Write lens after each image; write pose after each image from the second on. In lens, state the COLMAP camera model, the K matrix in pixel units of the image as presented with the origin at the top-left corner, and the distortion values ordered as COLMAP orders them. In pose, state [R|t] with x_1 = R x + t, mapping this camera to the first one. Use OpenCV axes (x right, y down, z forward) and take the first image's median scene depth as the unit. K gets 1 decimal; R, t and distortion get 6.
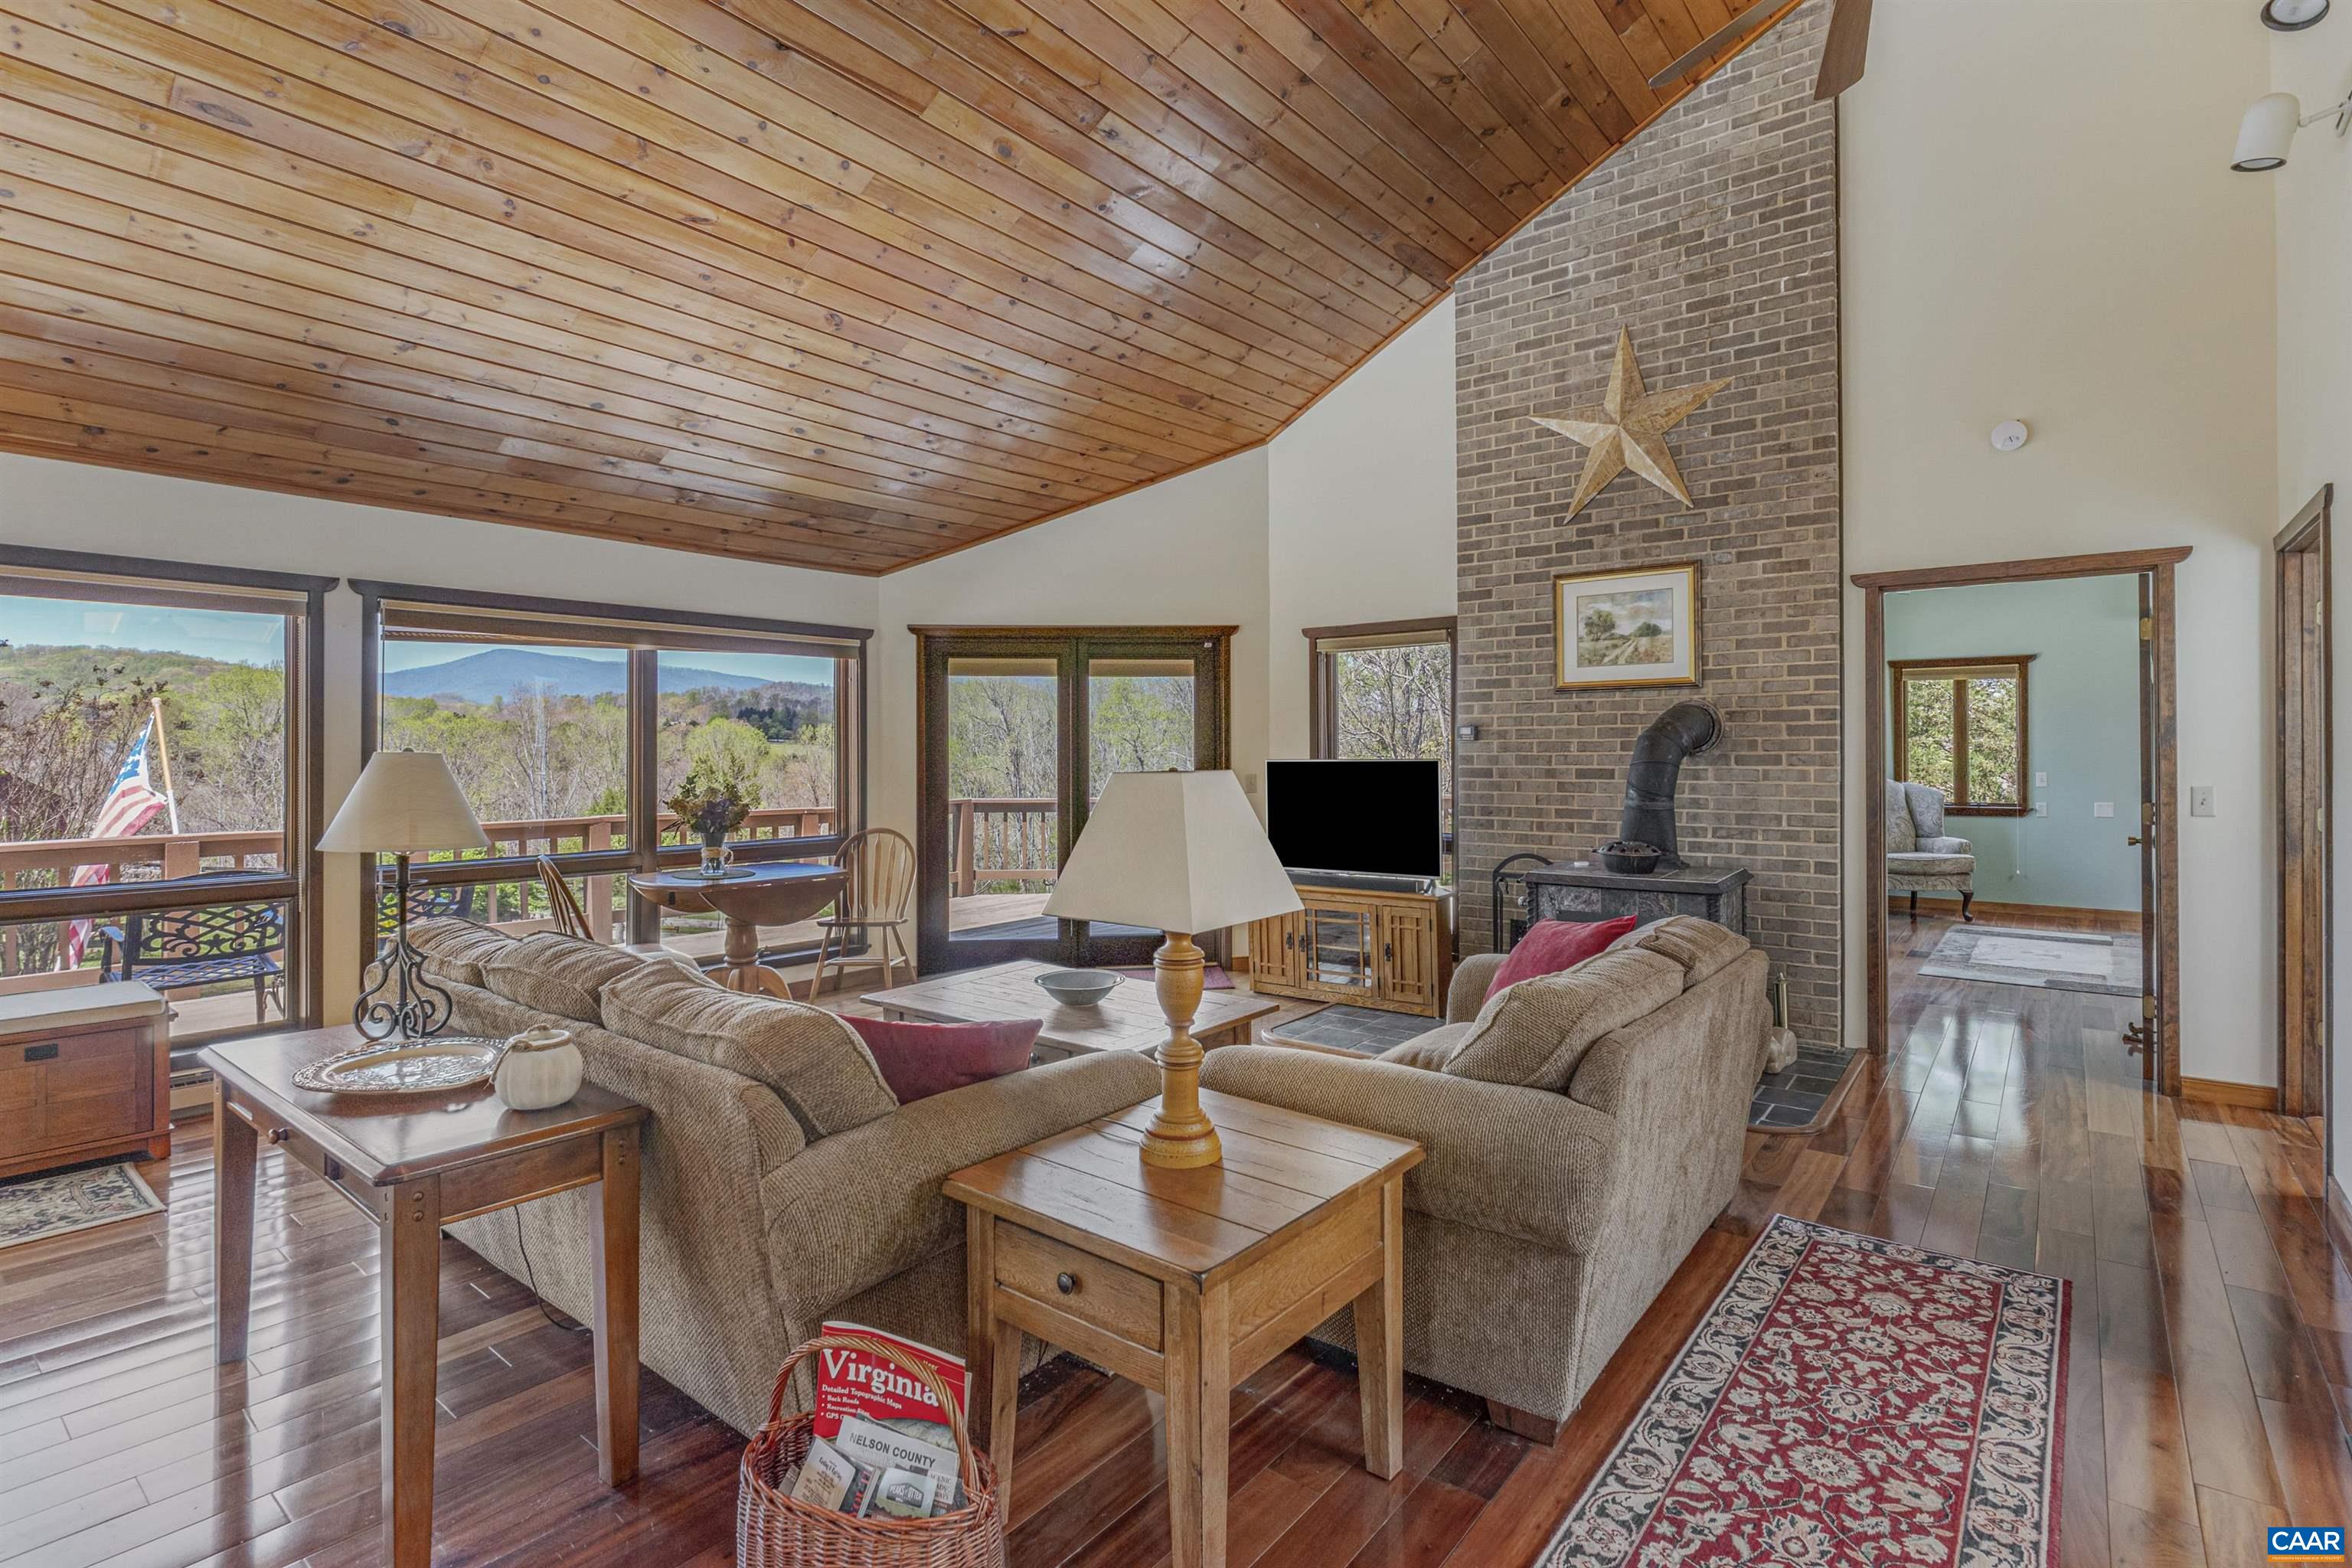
lens RADIAL K [[1125.1, 0, 1177.4], [0, 1125.1, 750.4], [0, 0, 1]] dist [-0.011966, 0.000206]
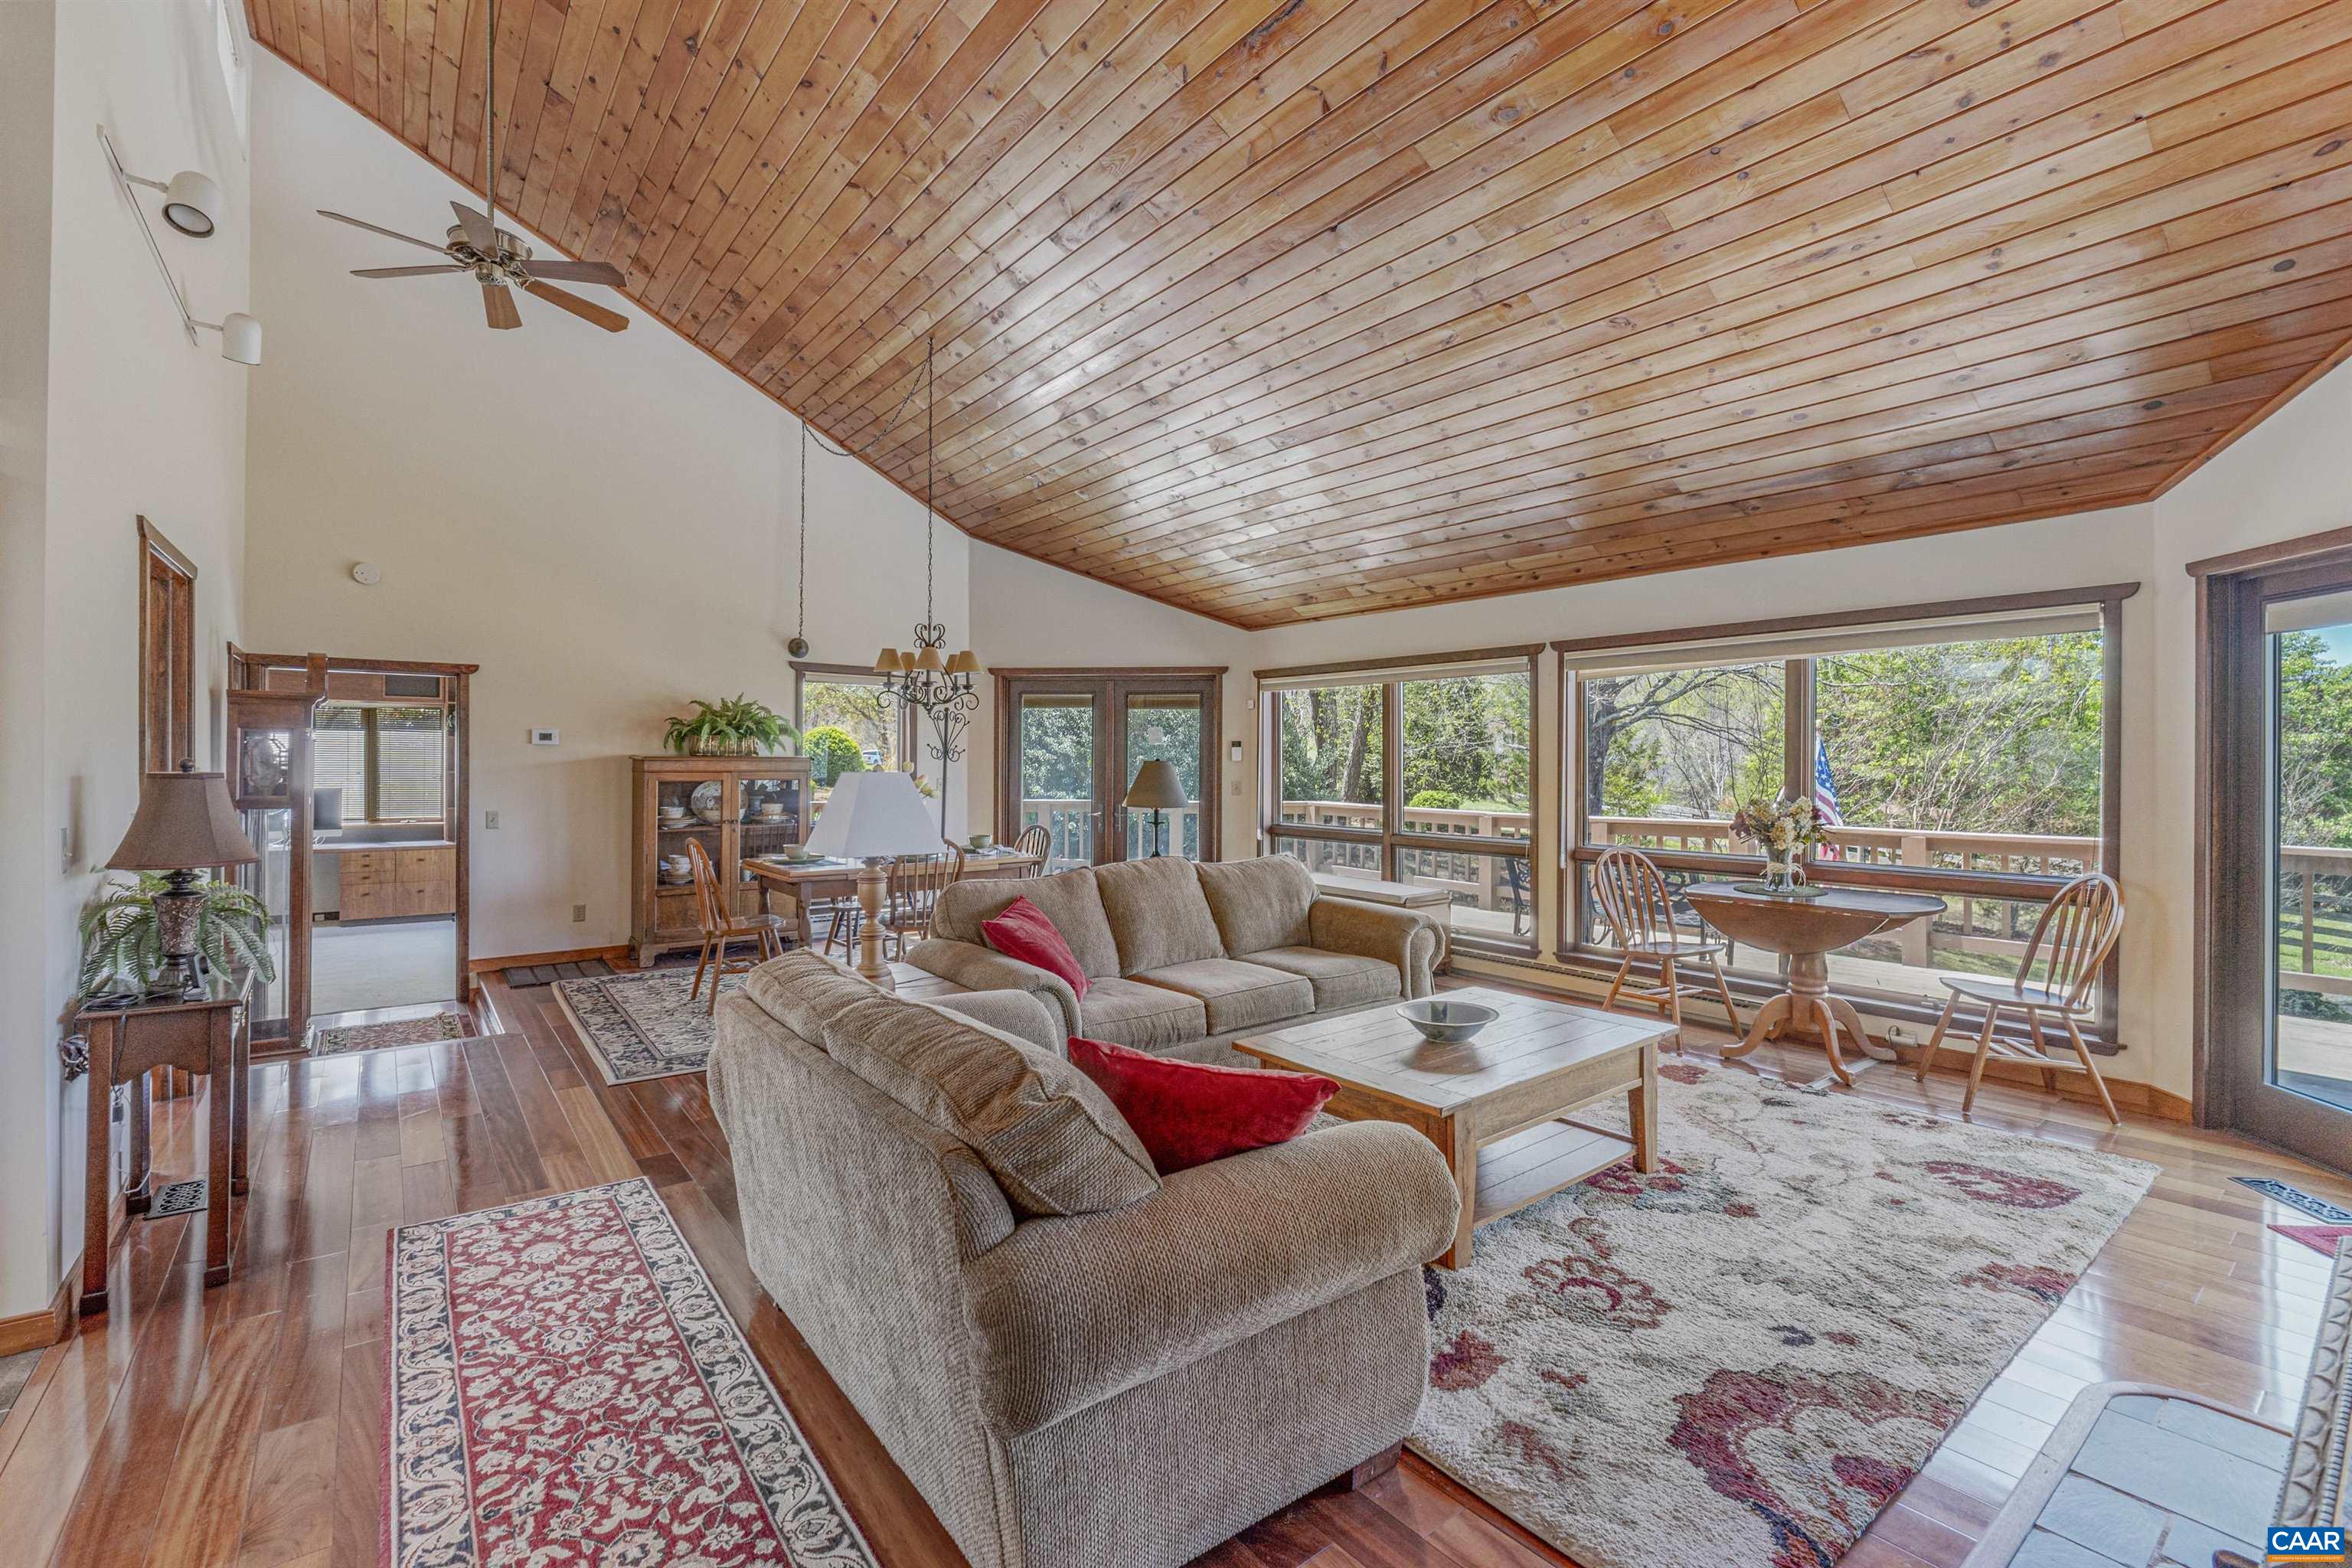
lens RADIAL K [[1025.7, 0, 1169.7], [0, 1025.7, 762.6], [0, 0, 1]] dist [-0.002357, -0.000089]
pose [[-0.236676, 0.008820, -0.971549, 0.559959], [-0.001236, 0.999955, 0.009379, -0.005862], [0.971588, 0.003421, -0.236654, 0.704318]]
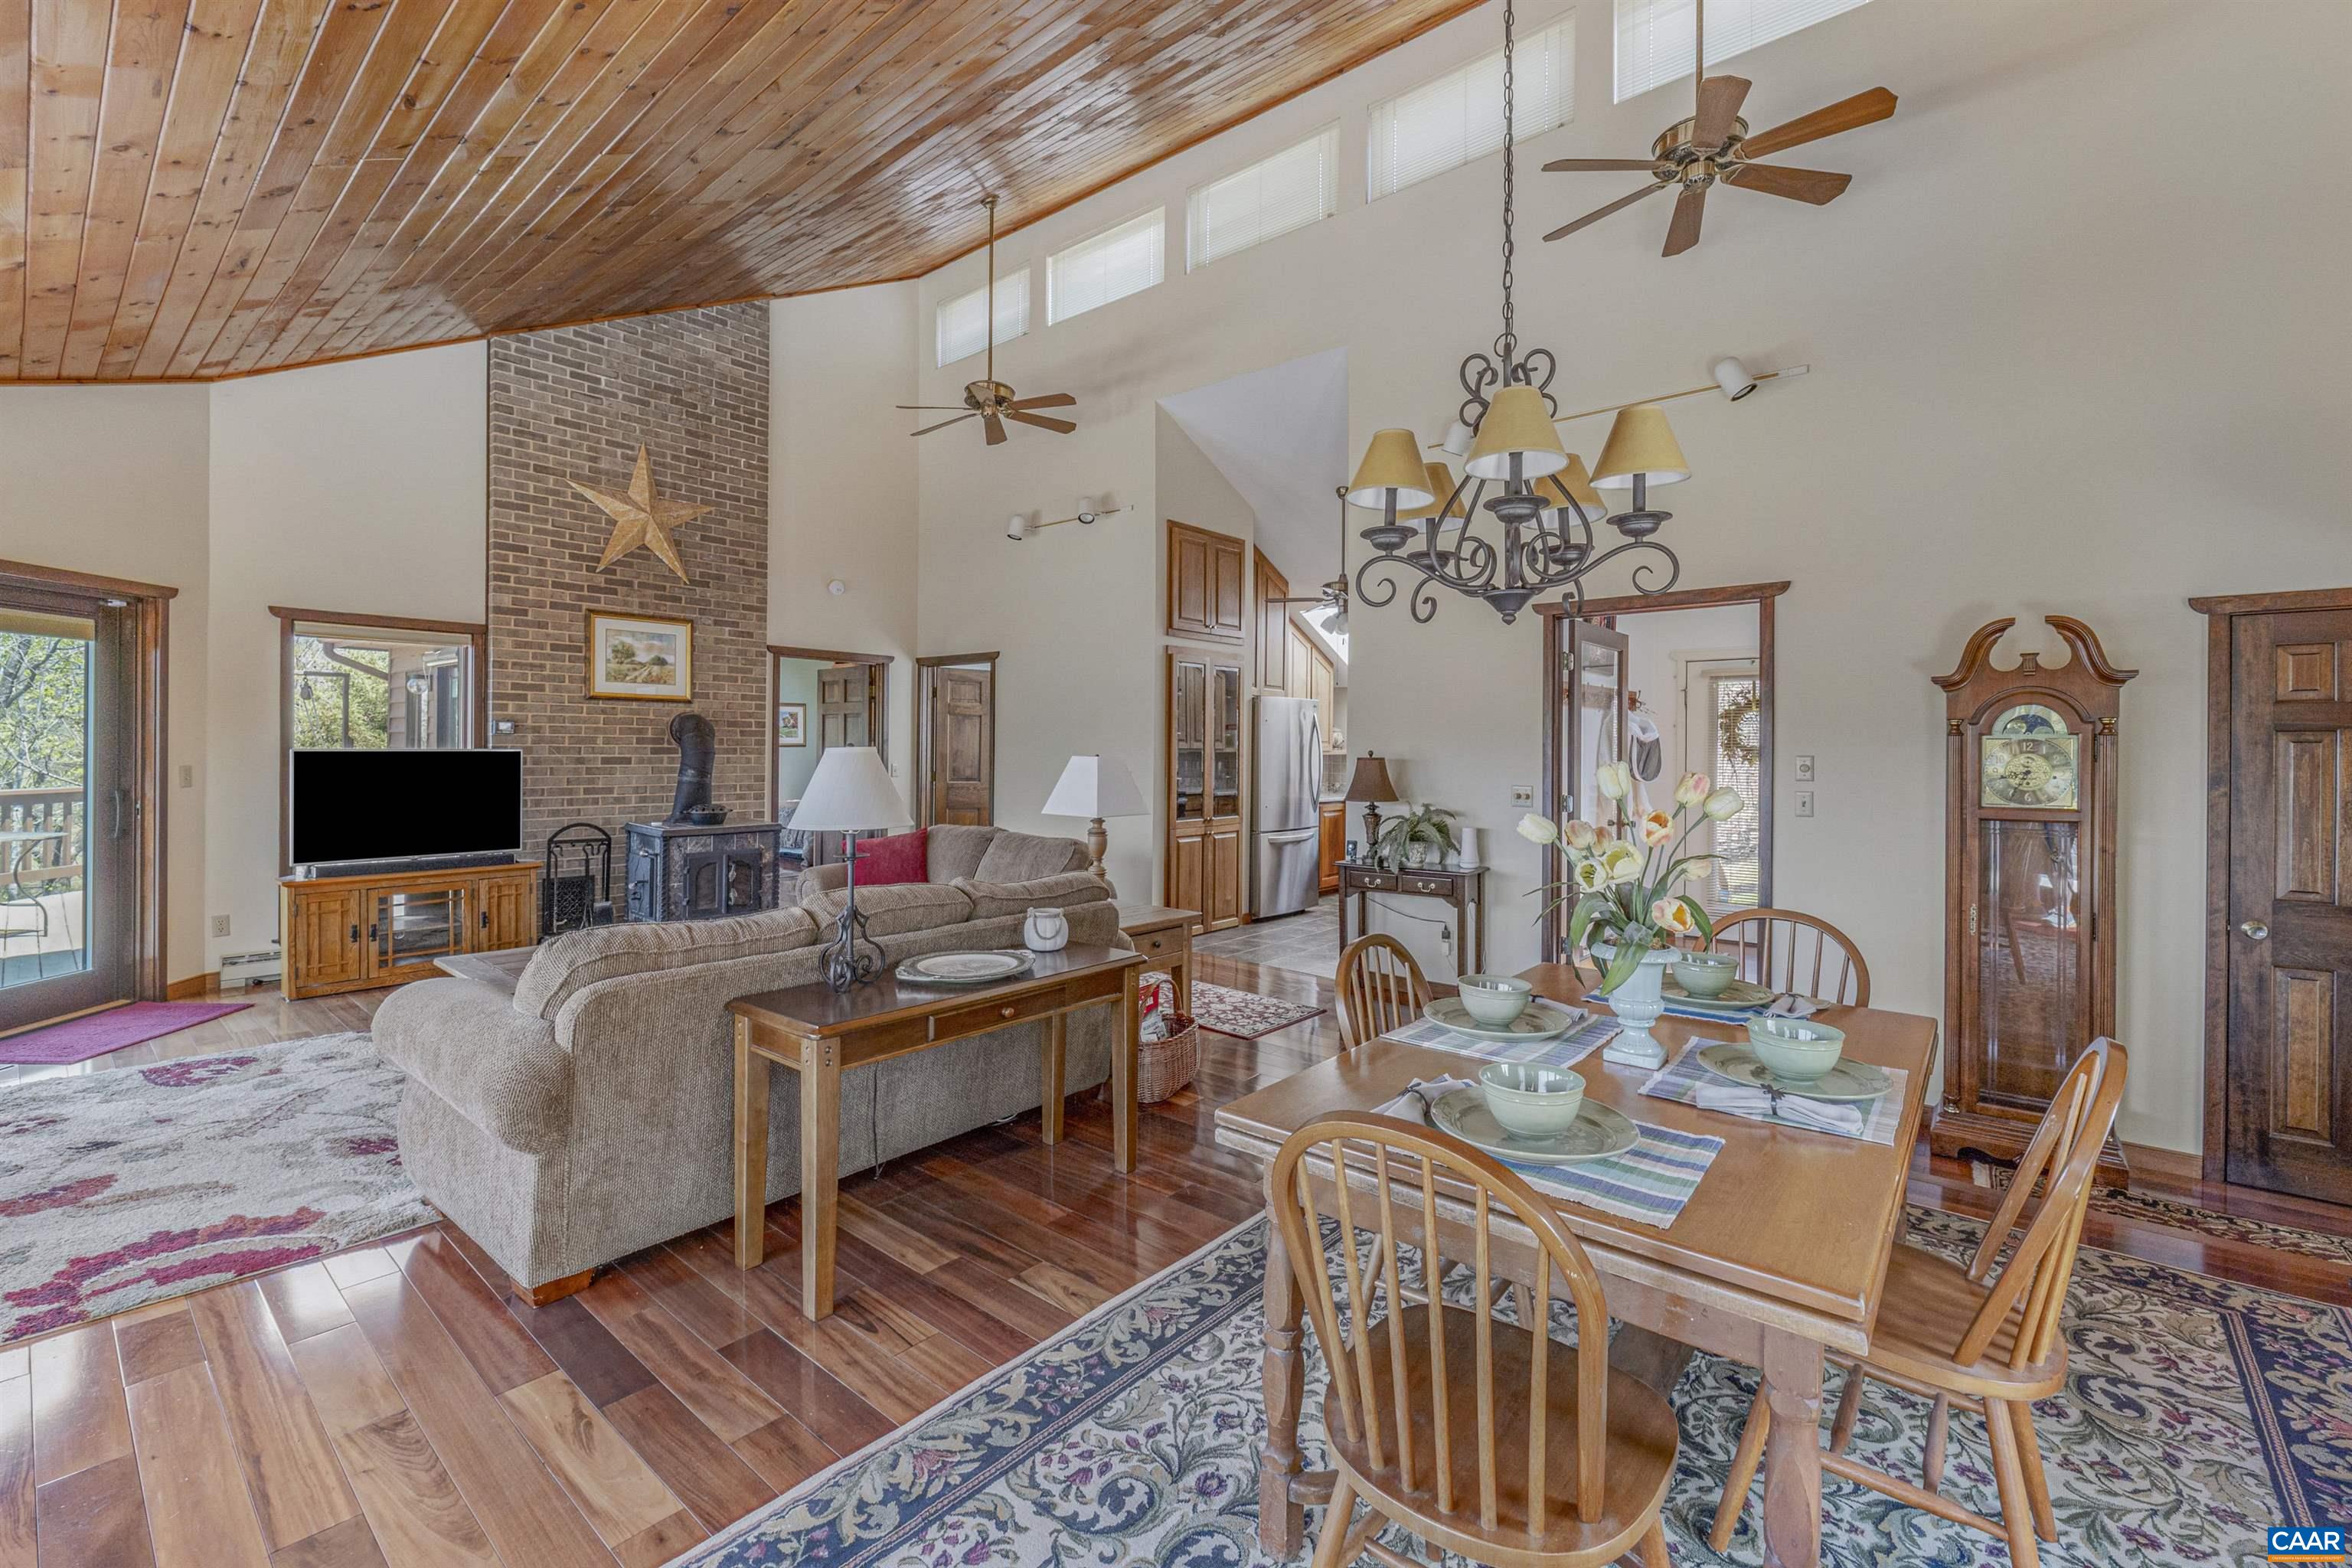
lens RADIAL K [[1002.4, 0, 1182.2], [0, 1002.4, 753.7], [0, 0, 1]] dist [-0.008877, -0.000256]
pose [[0.016193, 0.000680, 0.999869, -0.847234], [-0.011155, 0.999938, -0.000499, 0.005259], [-0.999807, -0.011145, 0.016200, 0.298630]]
